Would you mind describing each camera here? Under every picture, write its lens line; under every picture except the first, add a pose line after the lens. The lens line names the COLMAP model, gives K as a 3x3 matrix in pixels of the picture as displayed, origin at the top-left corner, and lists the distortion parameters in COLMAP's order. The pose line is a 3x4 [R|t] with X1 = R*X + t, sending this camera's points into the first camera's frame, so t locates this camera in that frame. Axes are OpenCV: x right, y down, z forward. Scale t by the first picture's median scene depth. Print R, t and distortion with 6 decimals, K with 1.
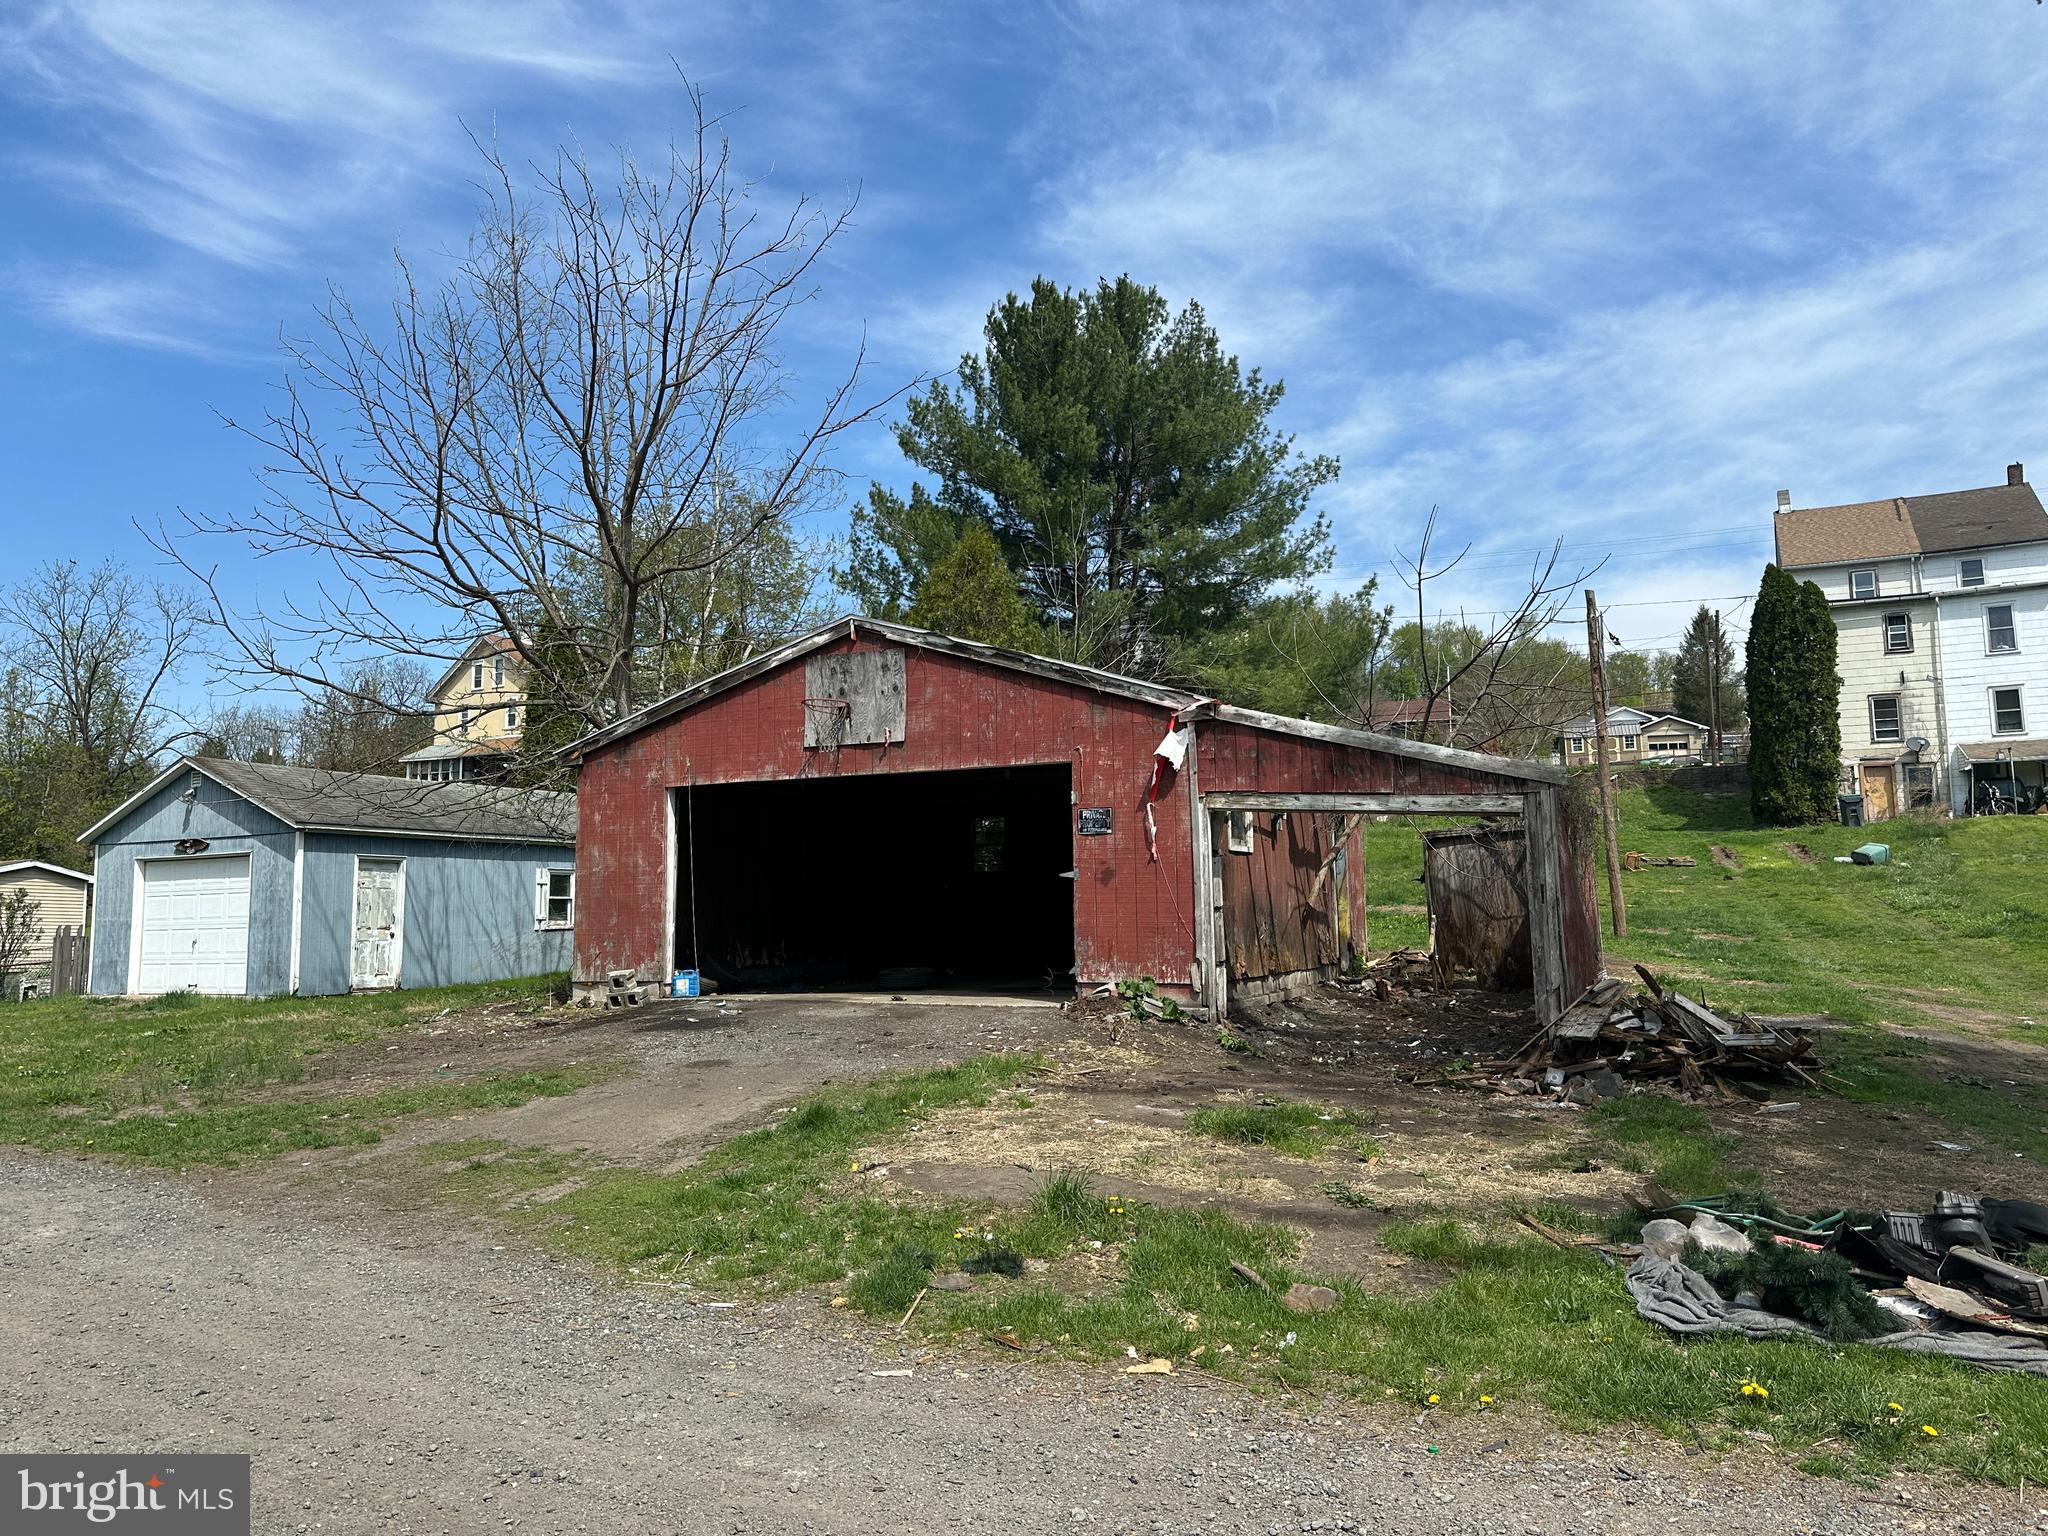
lens RADIAL K [[1465.3, 0, 995.9], [0, 1465.3, 744.7], [0, 0, 1]] dist [0.034294, -0.035203]
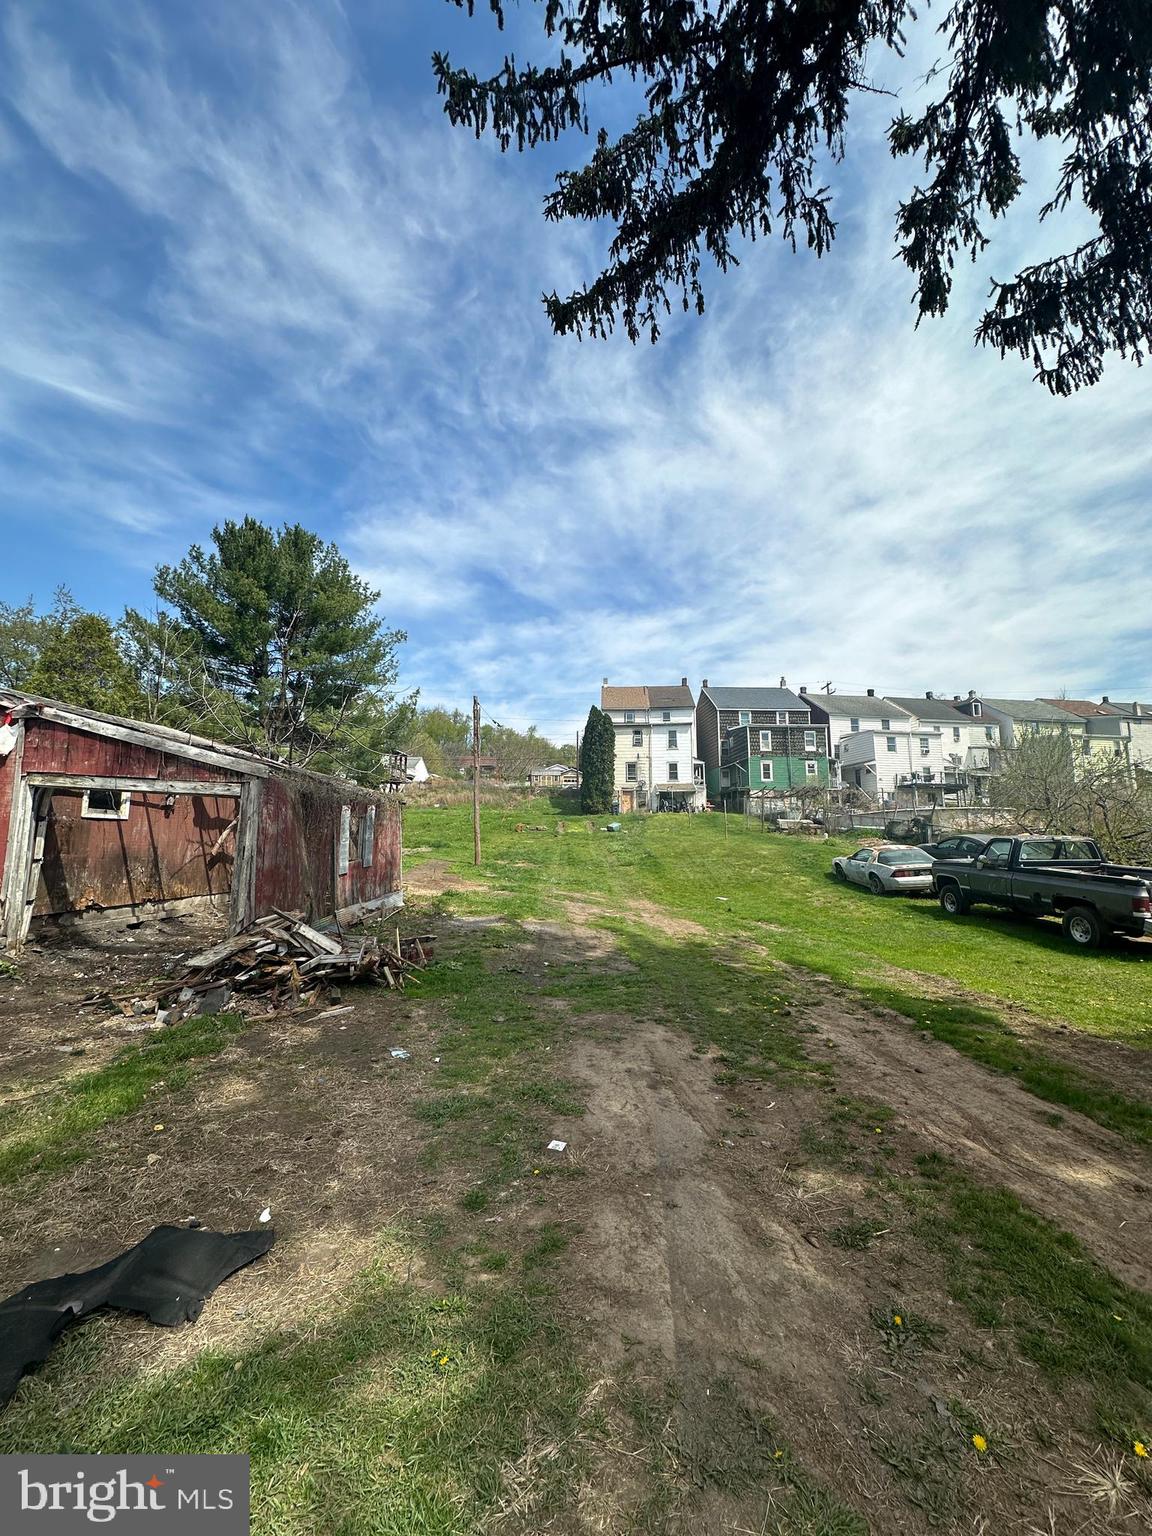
lens RADIAL K [[618.4, 0, 584.5], [0, 618.4, 779.8], [0, 0, 1]] dist [-0.003432, 0.000798]
pose [[0.915539, 0.054825, 0.398476, 0.073885], [-0.058104, 0.998303, -0.003854, 0.002198], [-0.398011, -0.019625, 0.917171, 0.053249]]
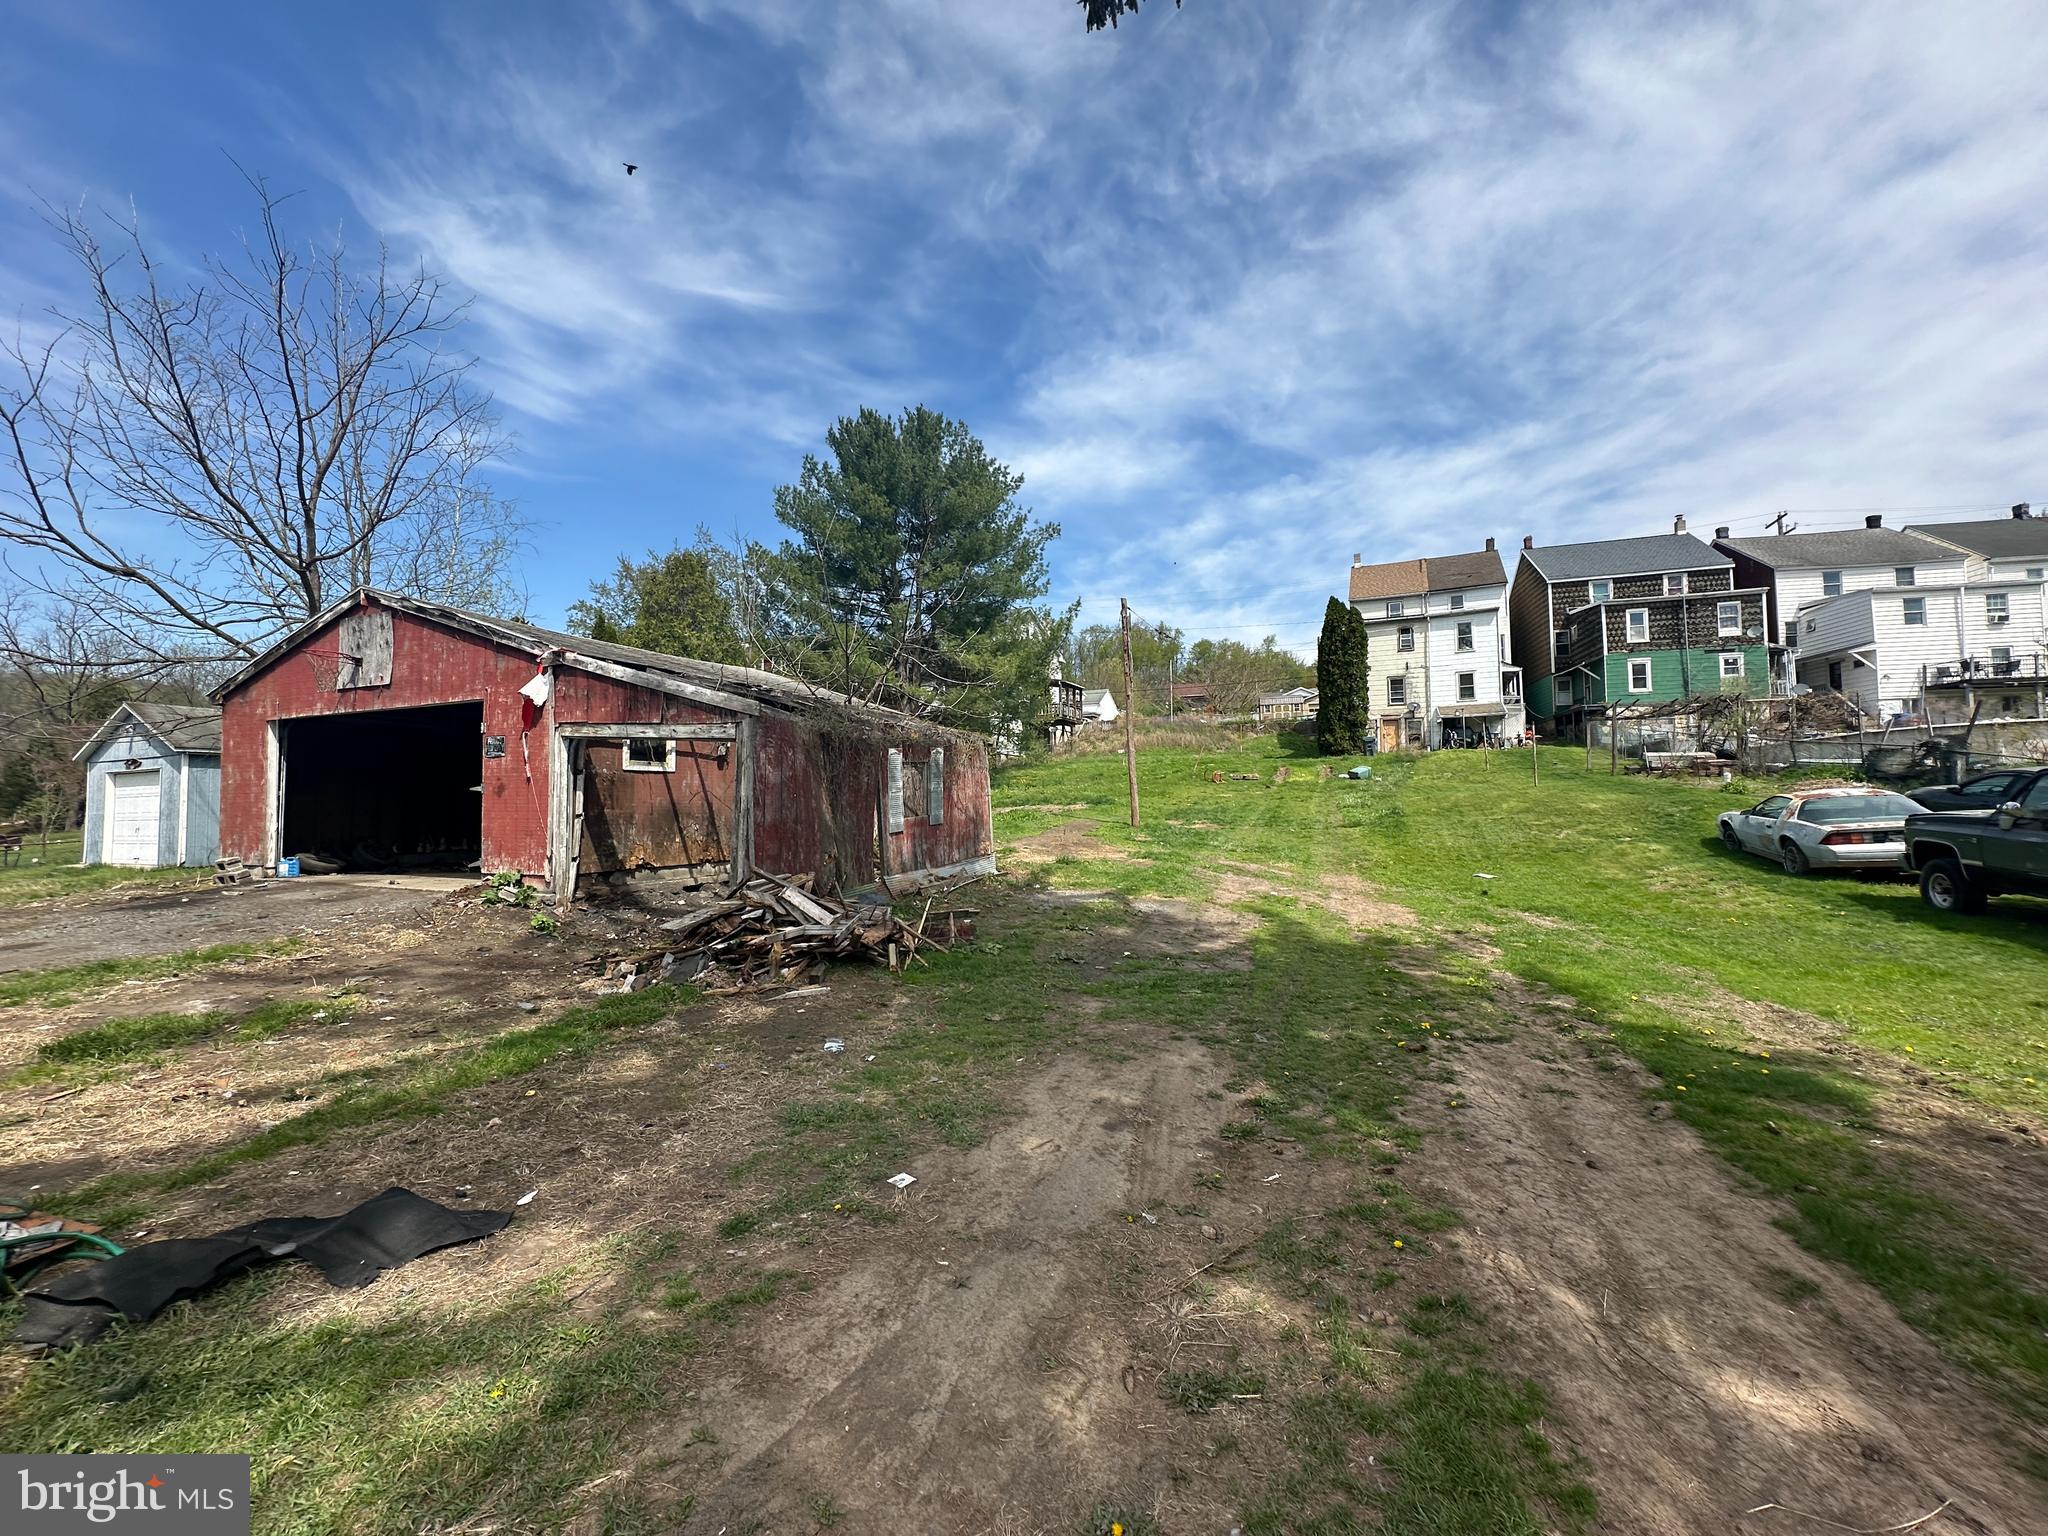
lens RADIAL K [[824.5, 0, 1030.3], [0, 824.5, 807.0], [0, 0, 1]] dist [-0.003432, 0.000798]
pose [[0.999553, 0.001734, 0.029842, 0.101339], [-0.005197, 0.993195, 0.116350, 0.003736], [-0.029437, -0.116453, 0.992760, 0.052633]]
